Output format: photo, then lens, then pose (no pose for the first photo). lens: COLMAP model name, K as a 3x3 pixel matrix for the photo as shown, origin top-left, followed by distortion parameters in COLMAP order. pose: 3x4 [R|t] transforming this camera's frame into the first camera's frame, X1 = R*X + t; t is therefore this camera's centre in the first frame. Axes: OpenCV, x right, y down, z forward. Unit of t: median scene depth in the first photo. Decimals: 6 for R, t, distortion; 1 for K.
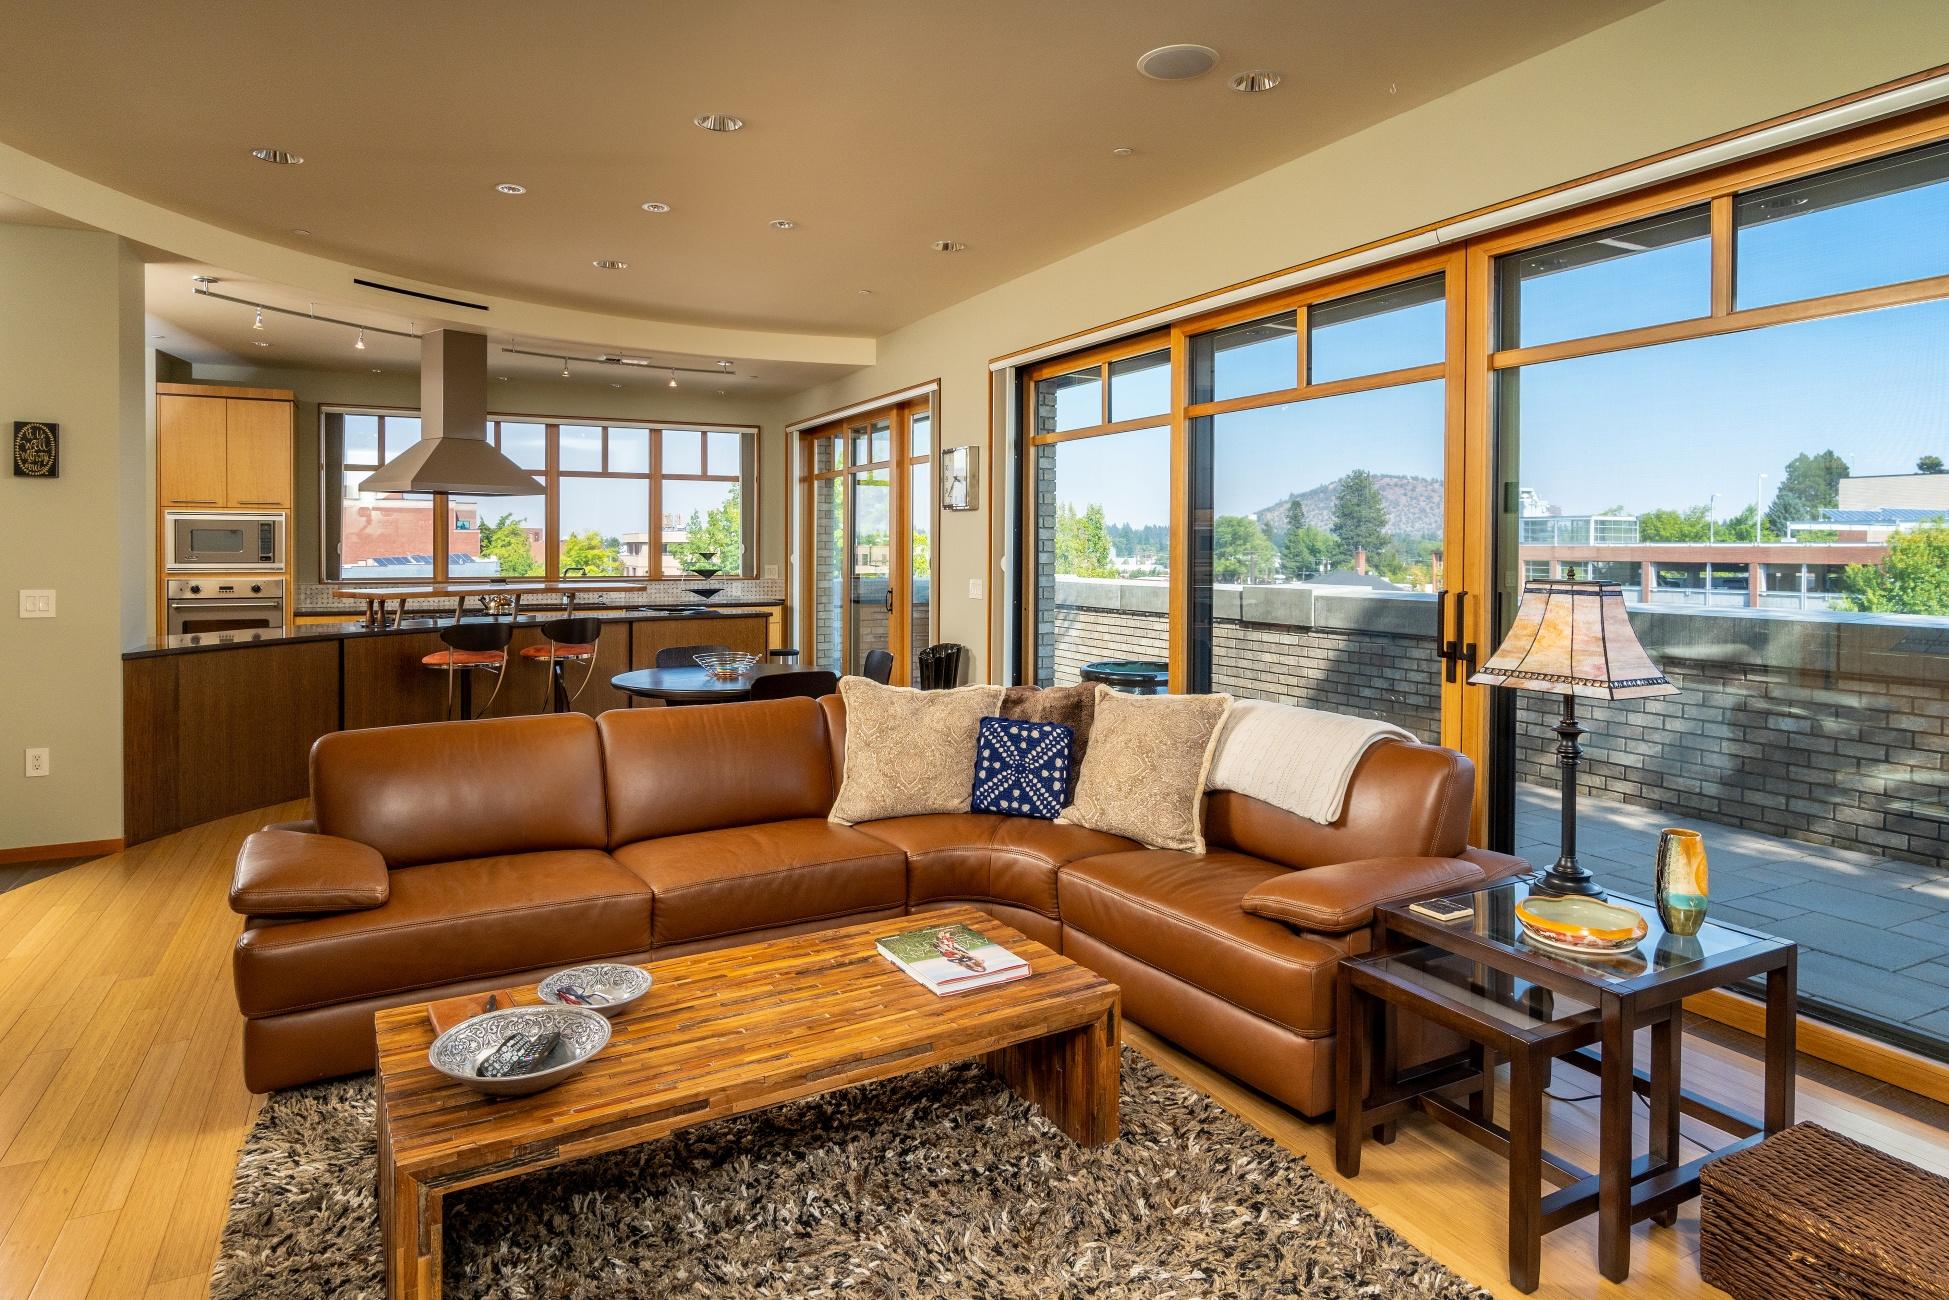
lens RADIAL K [[1155.4, 0, 974.9], [0, 1155.4, 559.3], [0, 0, 1]] dist [-0.000344, 0.000642]
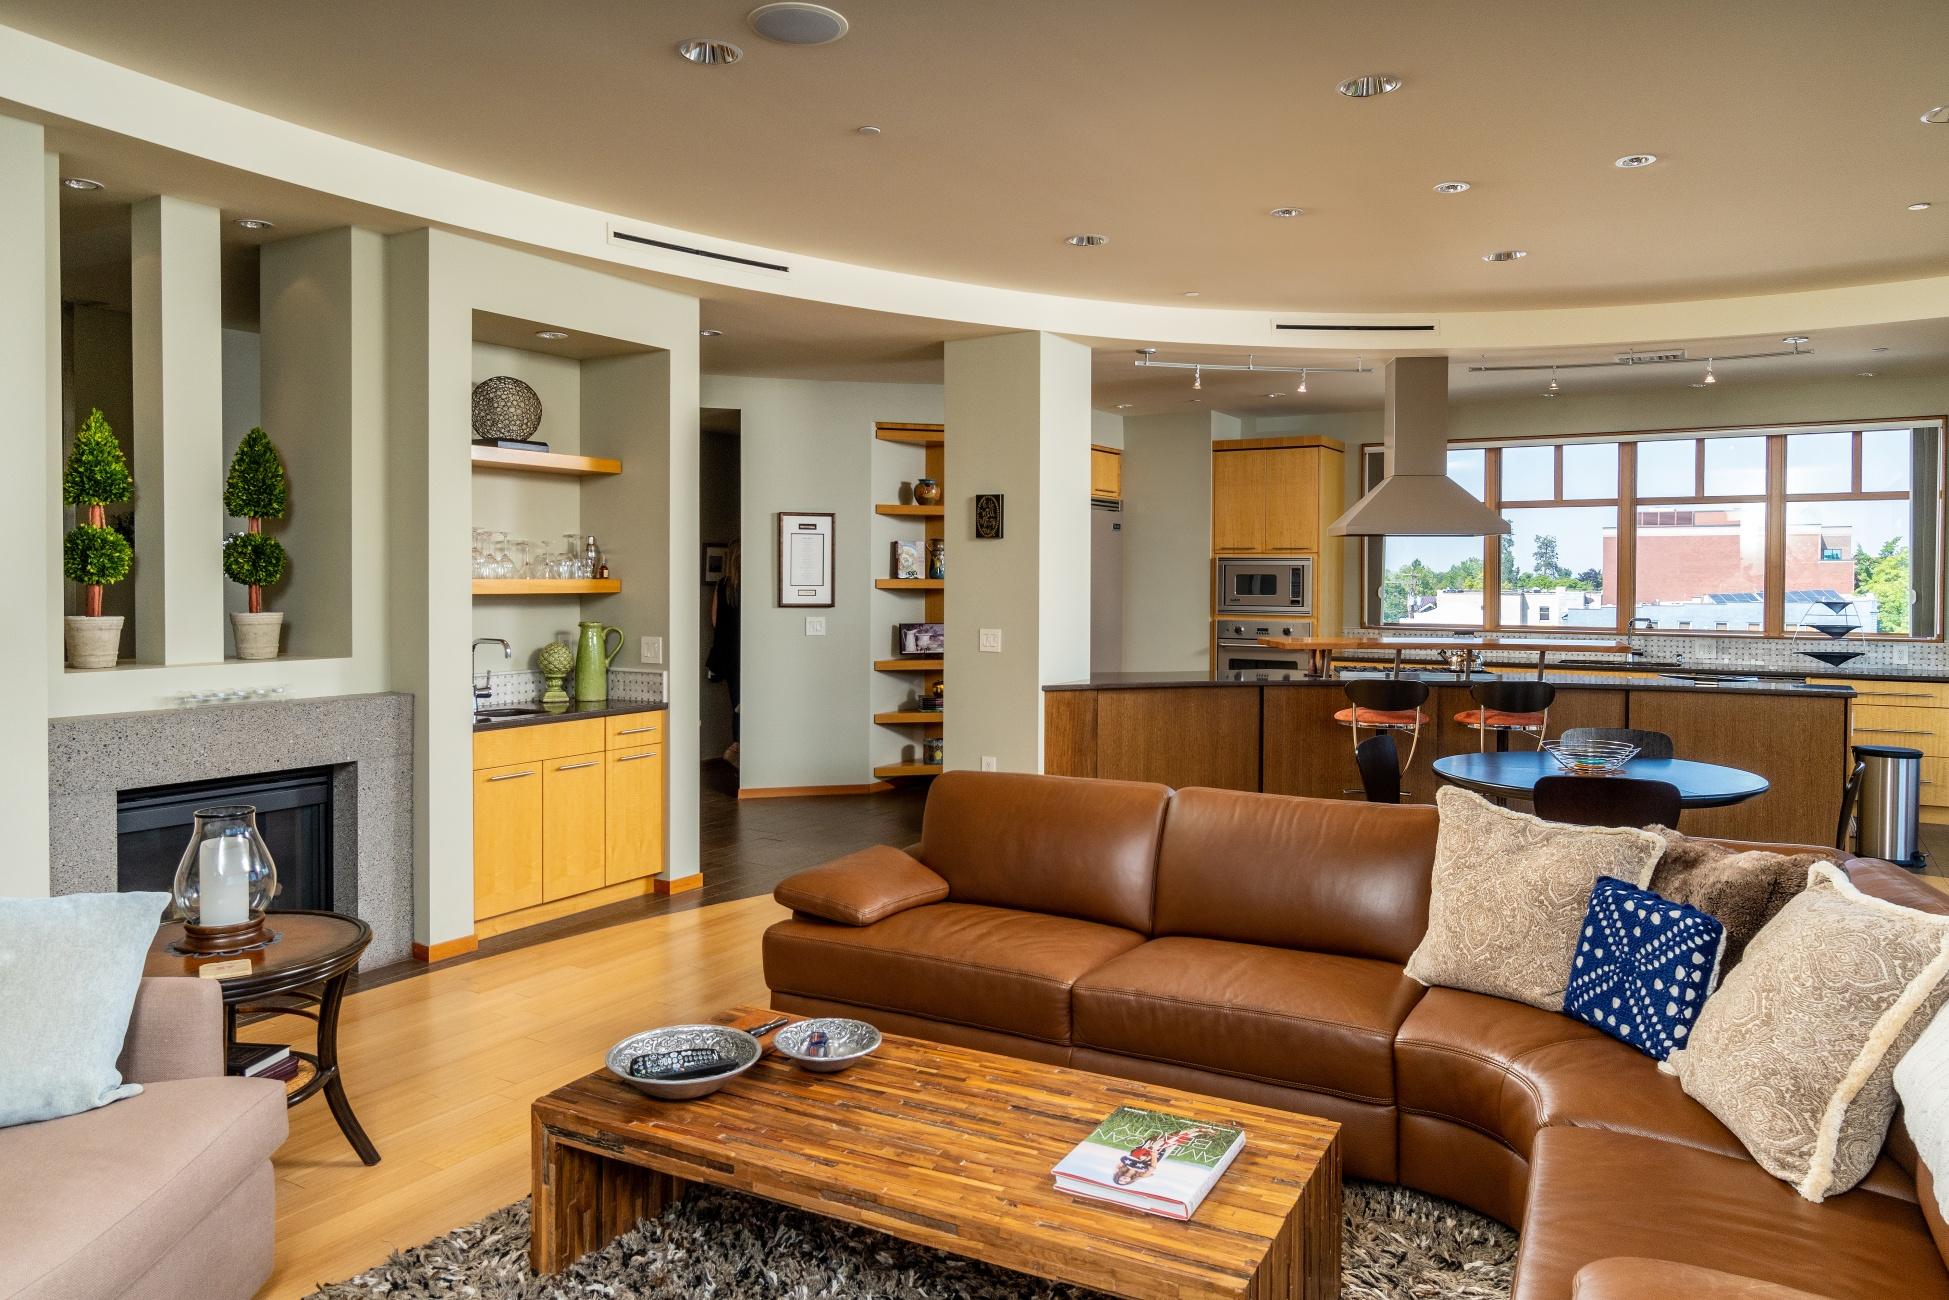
lens RADIAL K [[1302.1, 0, 976.7], [0, 1302.1, 613.2], [0, 0, 1]] dist [0.001170, 0.003342]
pose [[0.520302, 0.024212, -0.853639, 0.458399], [-0.011511, 0.999706, 0.021339, -0.025019], [0.853905, -0.001277, 0.520428, 0.317733]]
